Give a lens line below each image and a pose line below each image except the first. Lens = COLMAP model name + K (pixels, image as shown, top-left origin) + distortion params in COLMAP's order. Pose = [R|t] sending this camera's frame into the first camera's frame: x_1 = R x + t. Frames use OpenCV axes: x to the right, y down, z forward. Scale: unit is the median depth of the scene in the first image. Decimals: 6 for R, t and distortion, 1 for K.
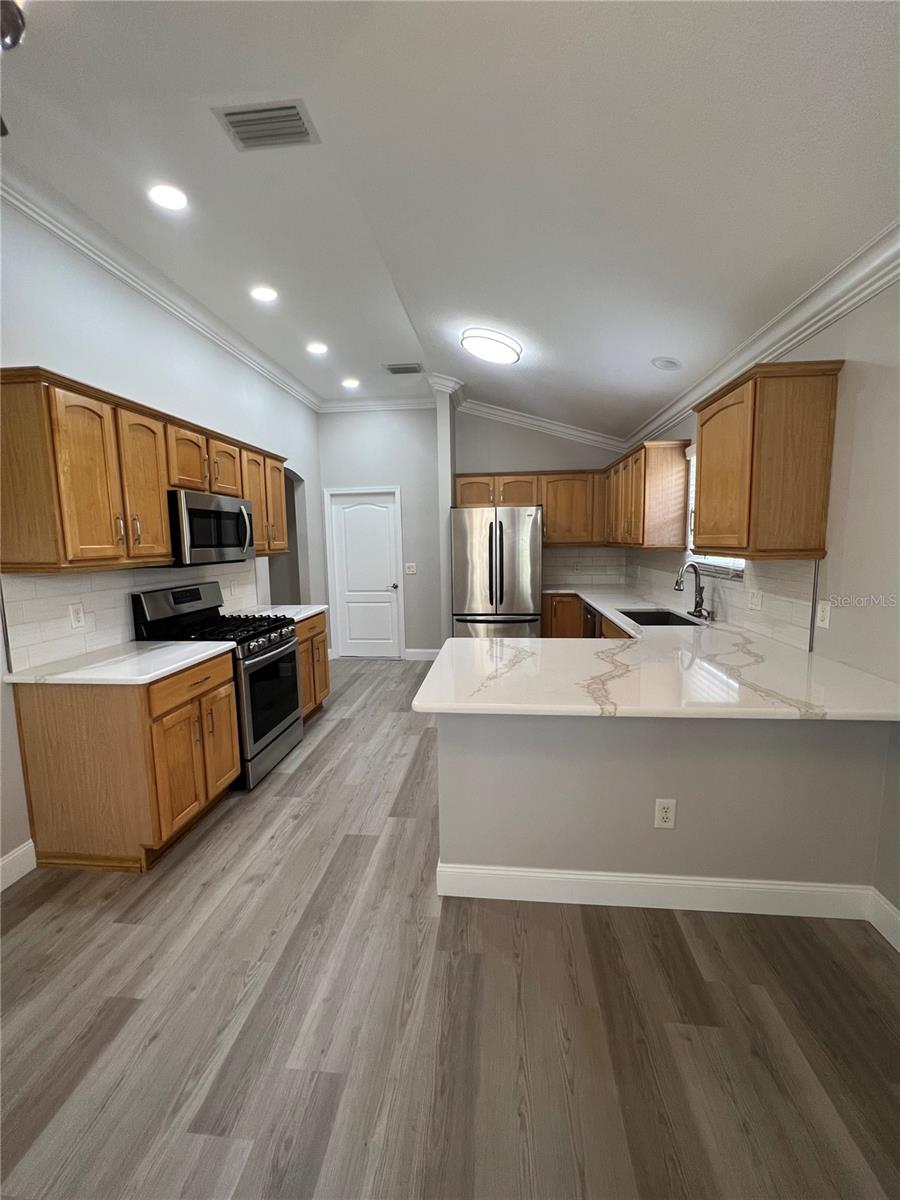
lens RADIAL K [[480.3, 0, 453.3], [0, 480.3, 595.3], [0, 0, 1]] dist [0.000314, 0.000049]
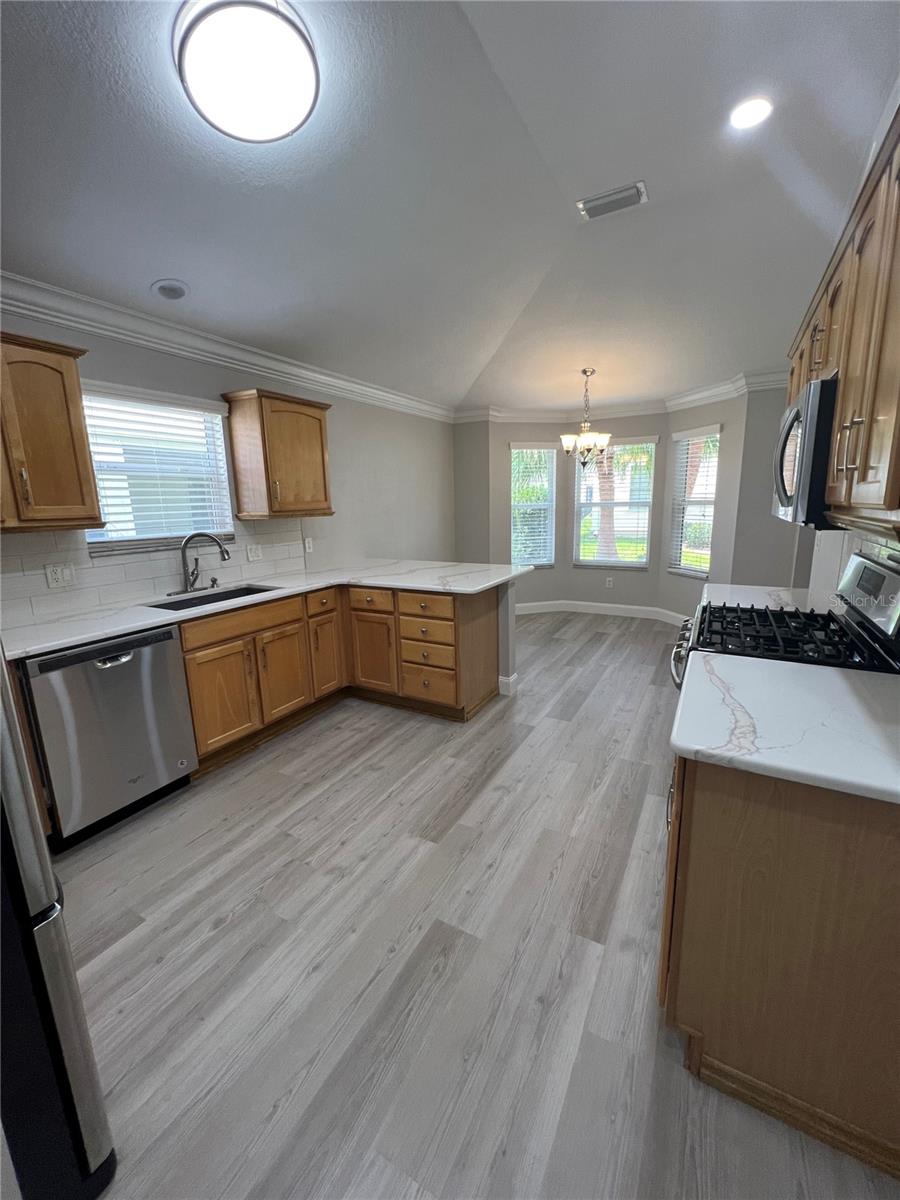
lens RADIAL K [[480.3, 0, 451.8], [0, 480.3, 600.4], [0, 0, 1]] dist [0.000314, 0.000049]
pose [[-0.916811, -0.043394, 0.396956, -0.323760], [0.083112, 0.951572, 0.295978, -0.173641], [-0.390576, 0.304348, -0.868805, 1.613418]]
